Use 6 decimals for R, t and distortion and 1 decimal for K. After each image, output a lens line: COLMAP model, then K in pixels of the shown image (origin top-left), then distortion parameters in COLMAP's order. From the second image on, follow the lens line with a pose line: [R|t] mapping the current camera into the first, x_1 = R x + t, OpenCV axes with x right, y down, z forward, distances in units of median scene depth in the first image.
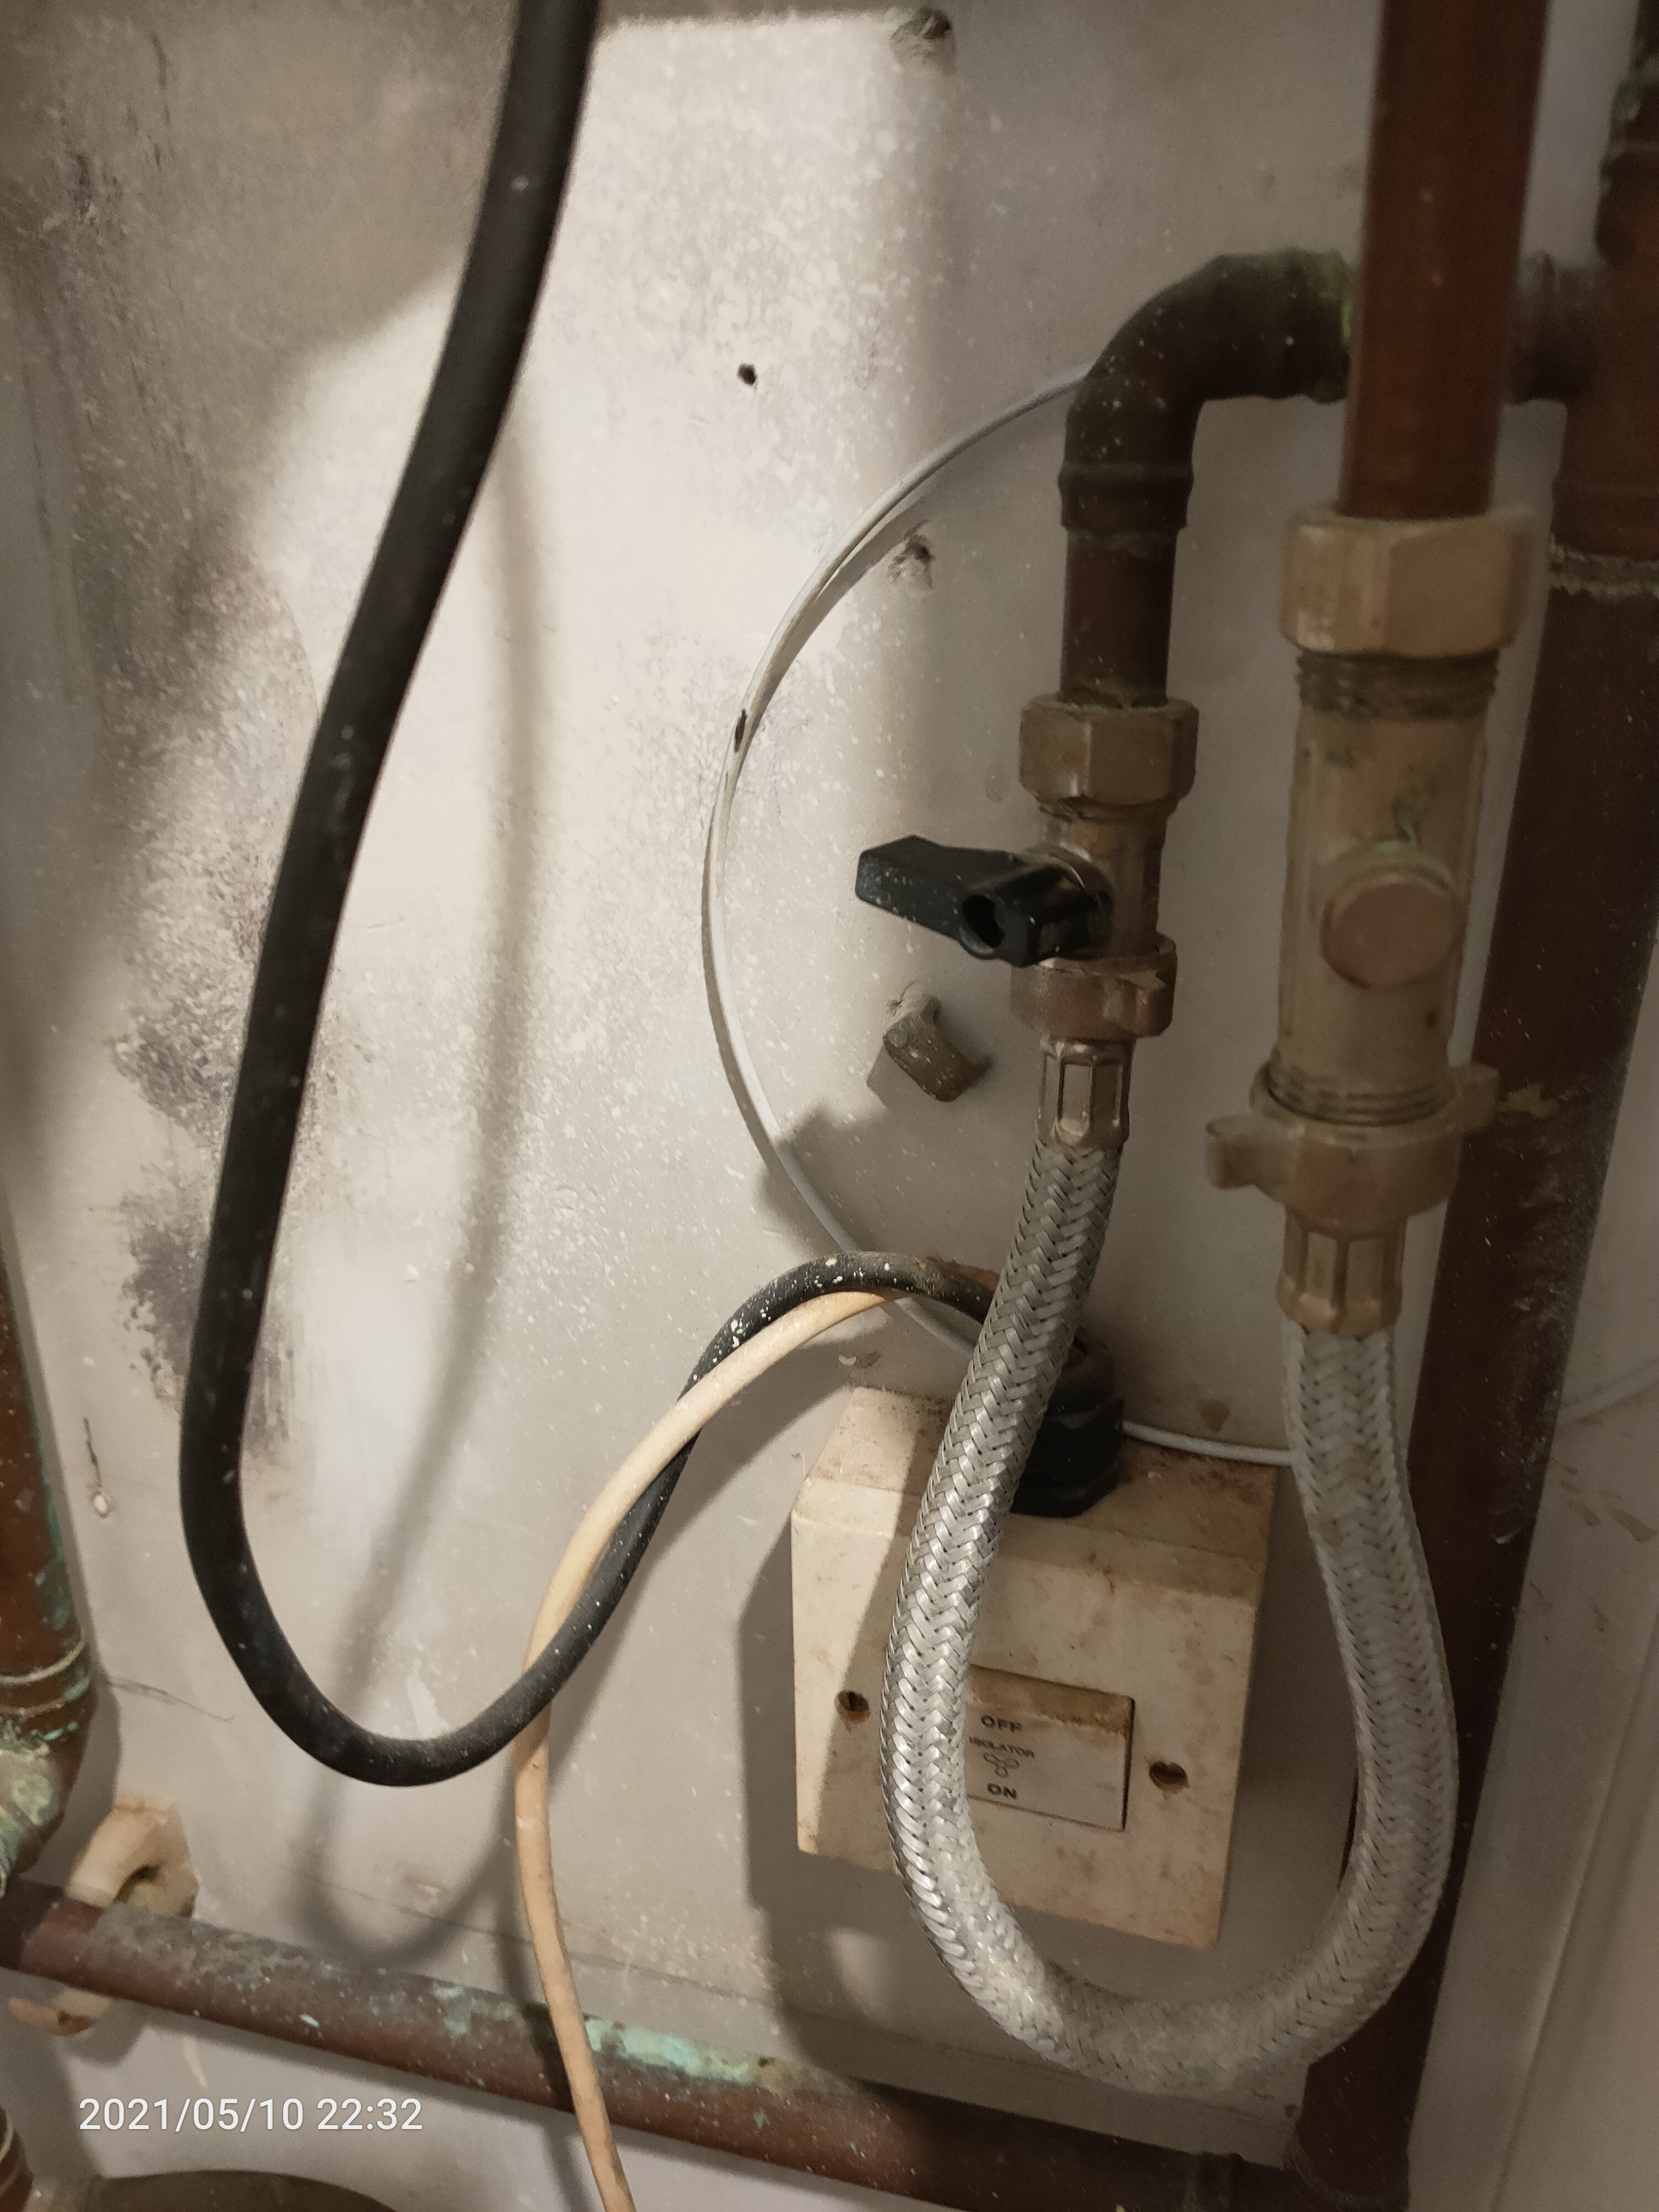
lens RADIAL K [[1732.8, 0, 867.4], [0, 1732.8, 1118.6], [0, 0, 1]] dist [0.077731, -0.162093]
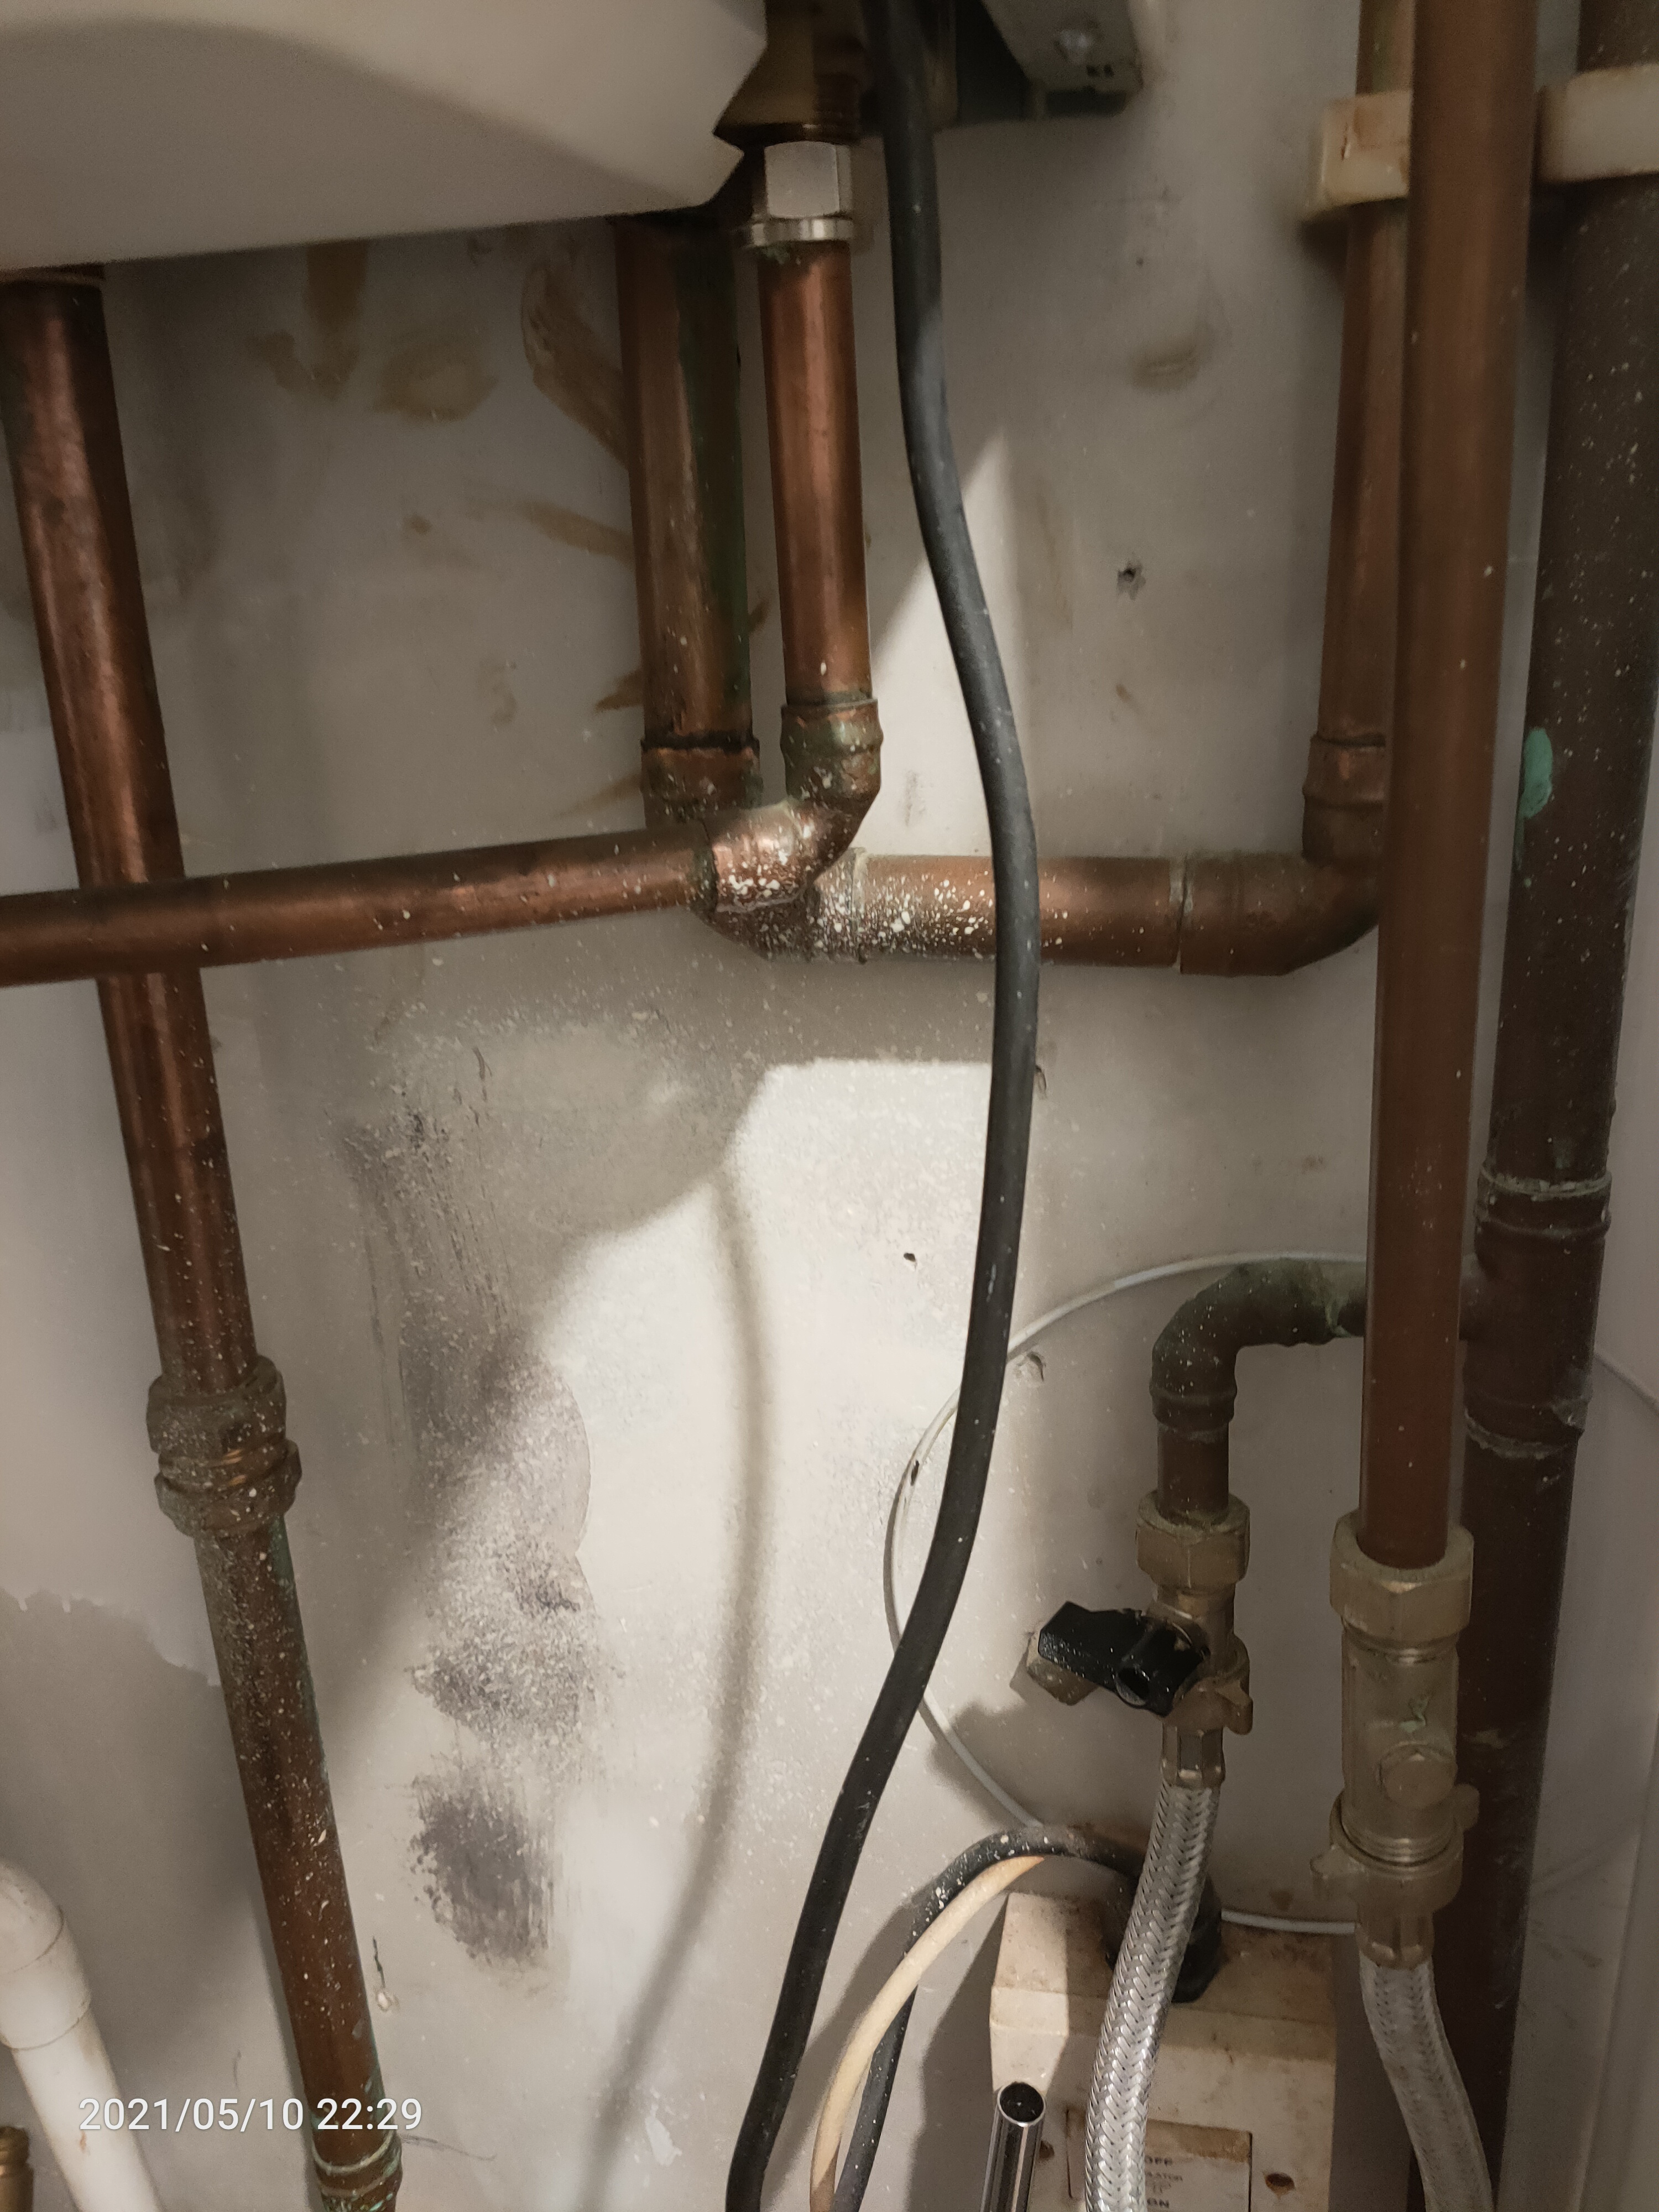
lens RADIAL K [[1722.6, 0, 865.6], [0, 1722.6, 1123.4], [0, 0, 1]] dist [0.079087, -0.153028]
pose [[0.994340, -0.087610, 0.060100, -0.152683], [0.091763, 0.993302, -0.070220, -0.365891], [-0.053546, 0.075337, 0.995719, -0.384761]]
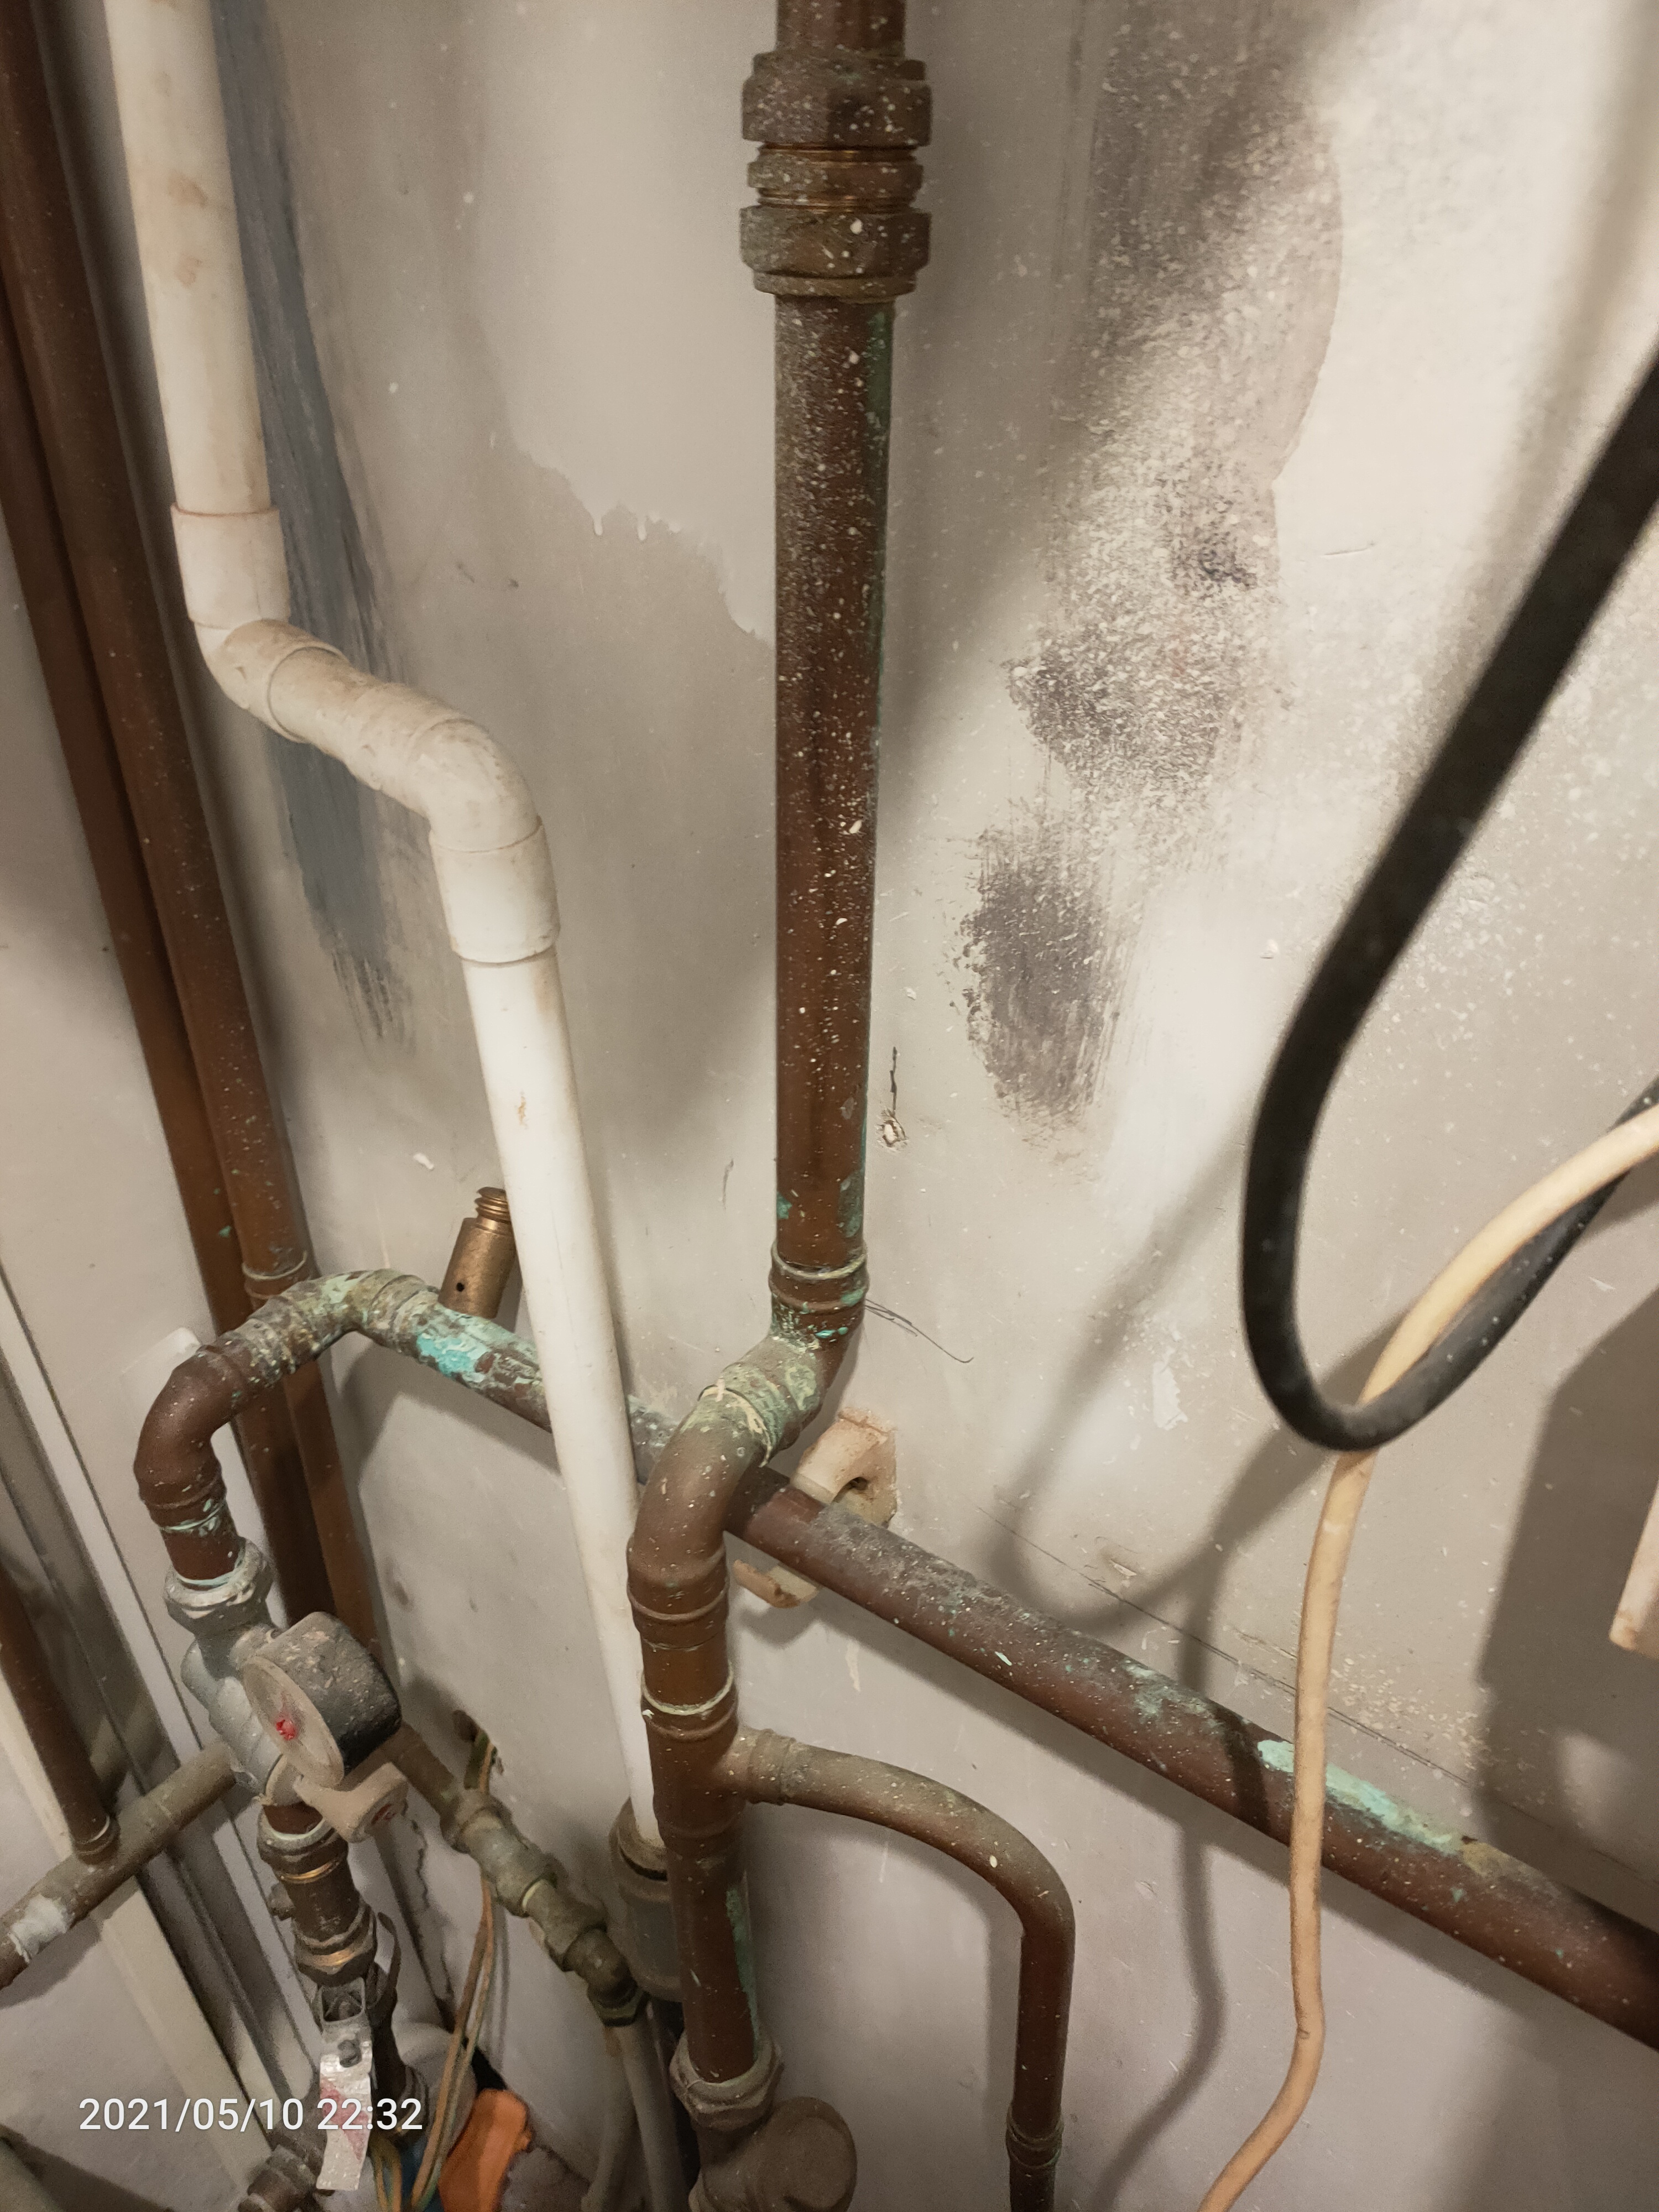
lens RADIAL K [[1695.8, 0, 850.0], [0, 1695.8, 1106.4], [0, 0, 1]] dist [0.076746, -0.145528]
pose [[0.928367, 0.189727, -0.319591, -0.183010], [-0.151006, 0.978266, 0.142103, 0.084975], [0.339606, -0.083664, 0.936839, 0.060122]]
